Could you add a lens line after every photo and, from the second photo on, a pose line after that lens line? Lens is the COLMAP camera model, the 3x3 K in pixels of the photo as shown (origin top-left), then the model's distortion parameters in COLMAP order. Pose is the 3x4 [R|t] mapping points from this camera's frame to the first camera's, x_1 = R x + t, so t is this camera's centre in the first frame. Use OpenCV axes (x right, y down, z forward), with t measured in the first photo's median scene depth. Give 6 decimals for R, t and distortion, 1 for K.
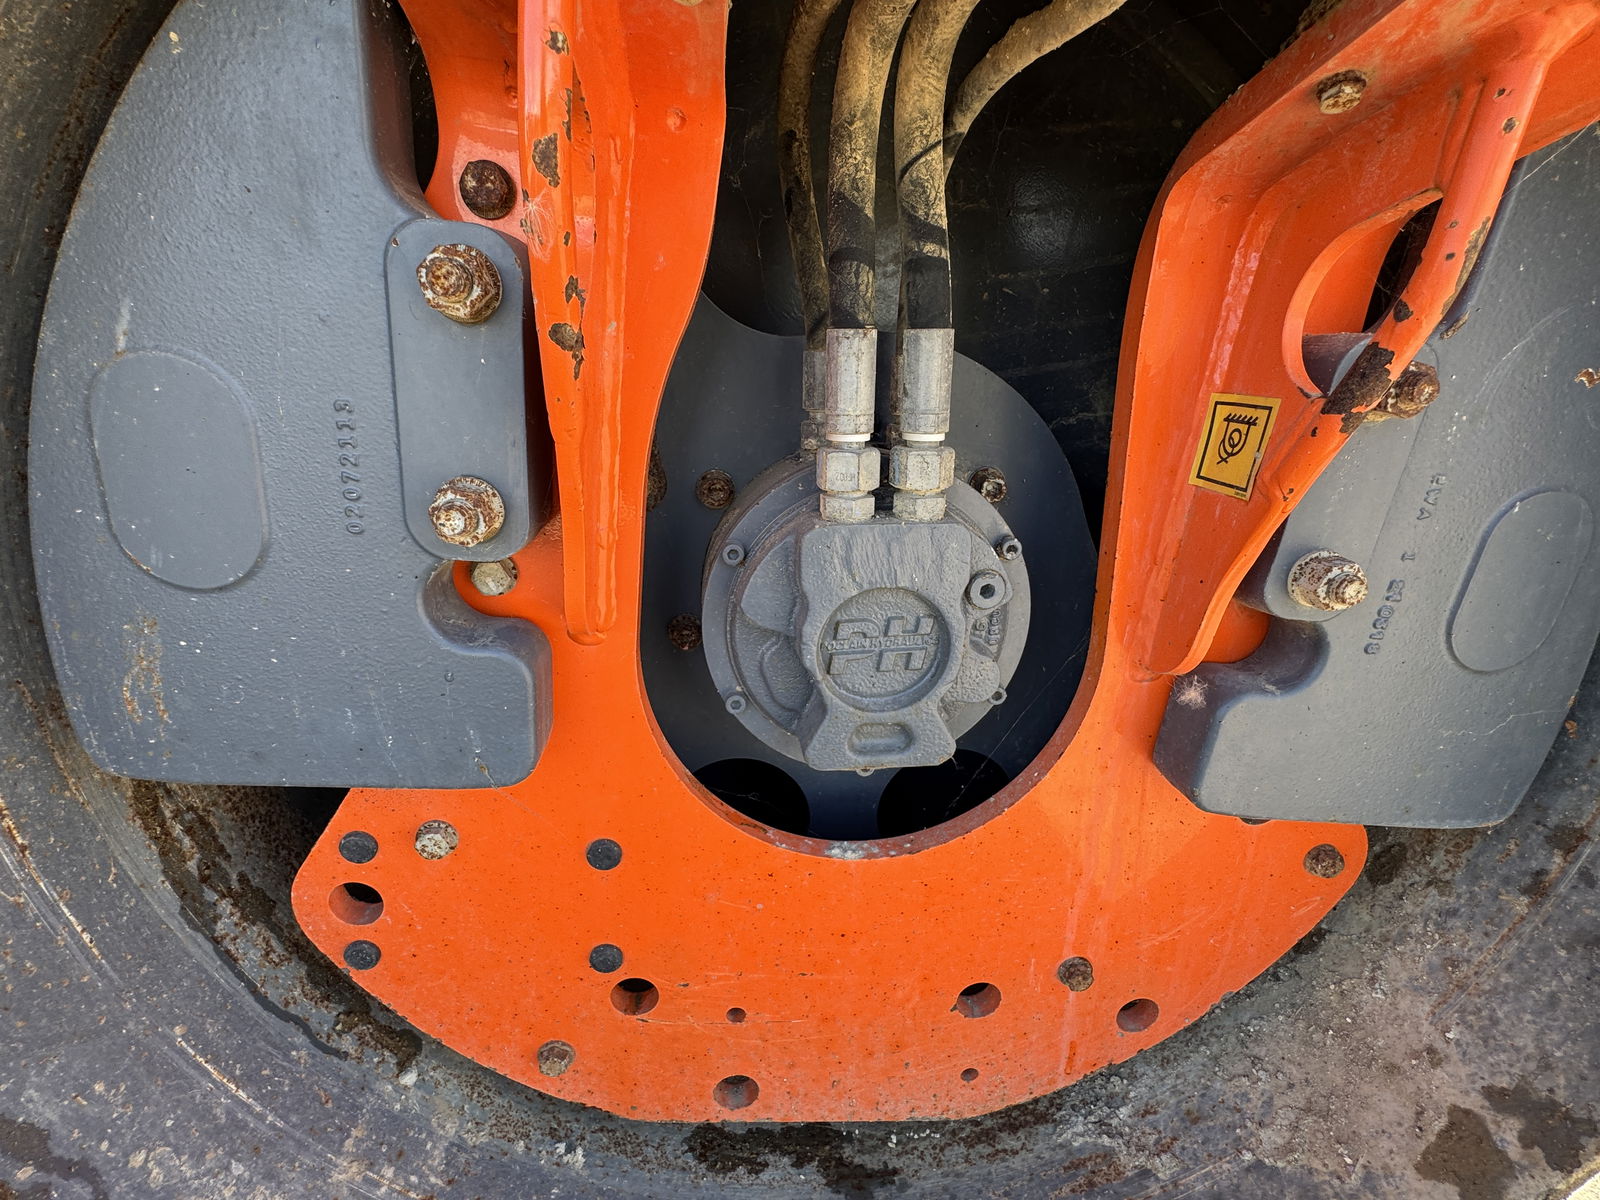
lens RADIAL K [[706.1, 0, 787.2], [0, 706.1, 587.9], [0, 0, 1]] dist [-0.008269, -0.000353]
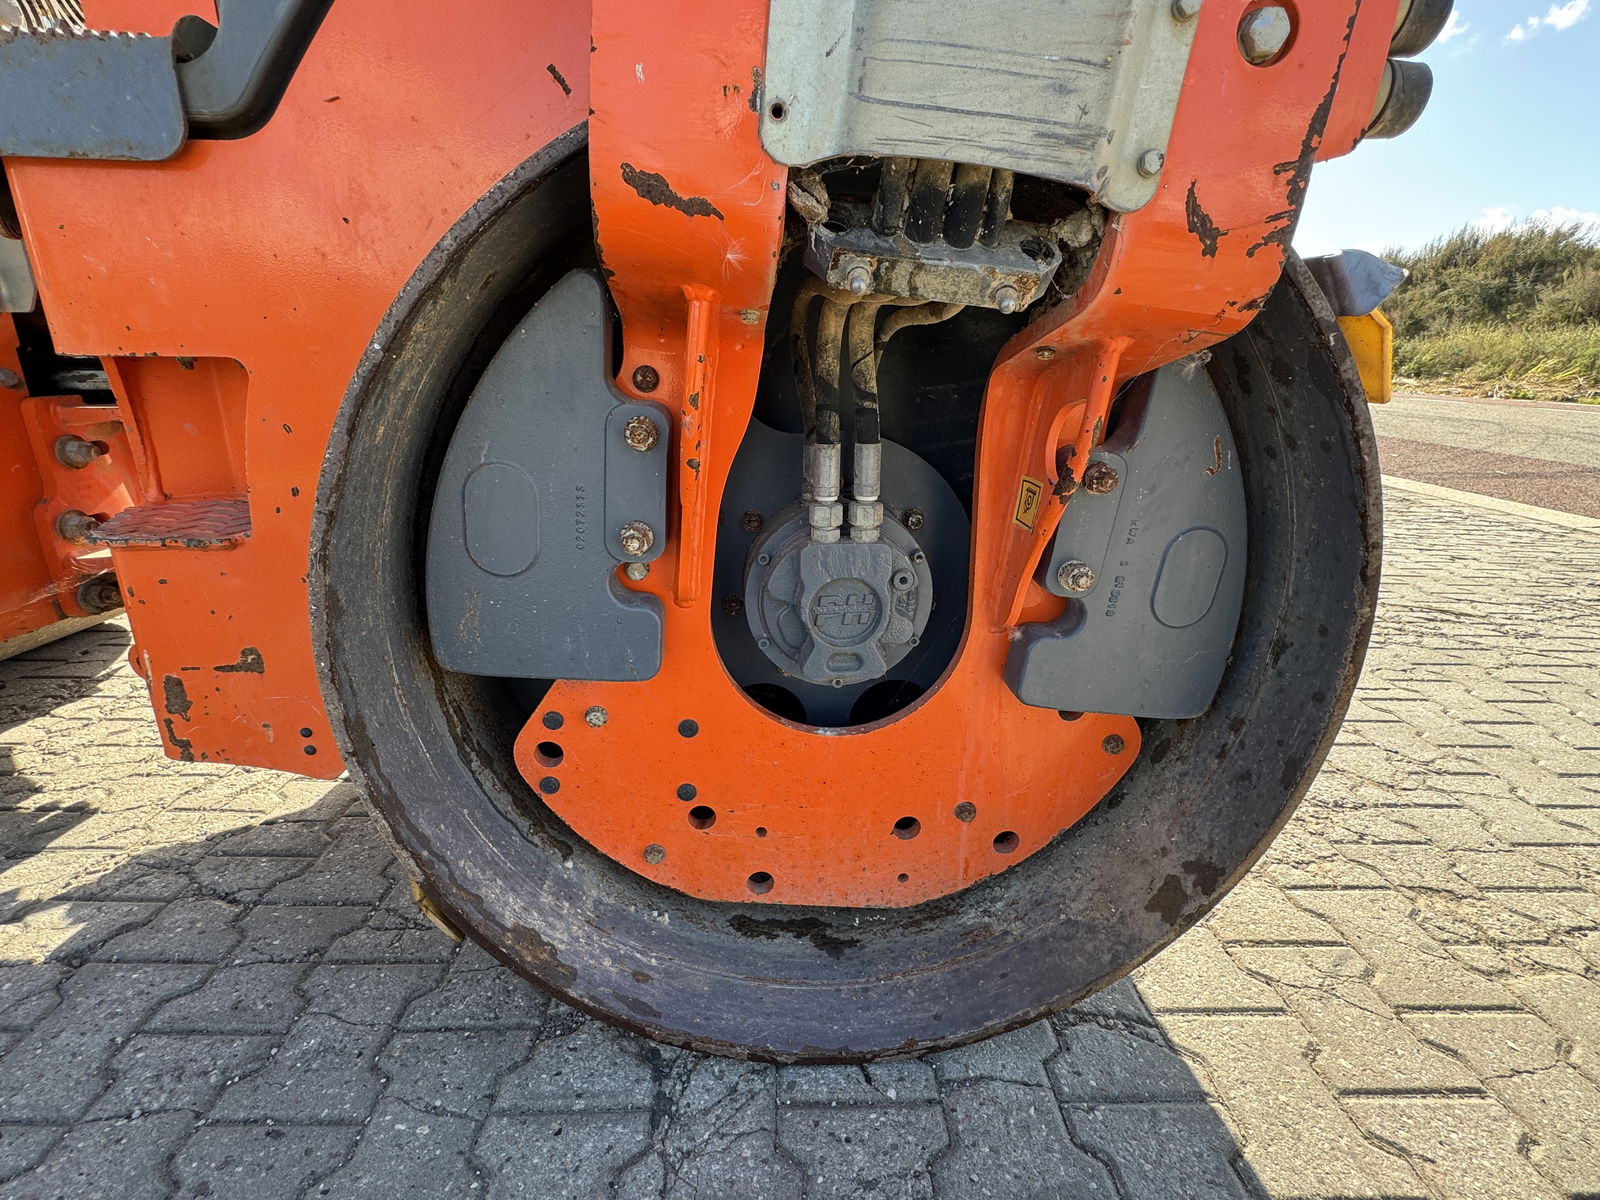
lens RADIAL K [[749.4, 0, 791.6], [0, 749.4, 599.8], [0, 0, 1]] dist [-0.004975, 0.001710]
pose [[0.999905, 0.008683, -0.010716, 0.016993], [-0.008449, 0.999729, 0.021675, 0.014505], [0.010901, -0.021583, 0.999708, -0.895192]]
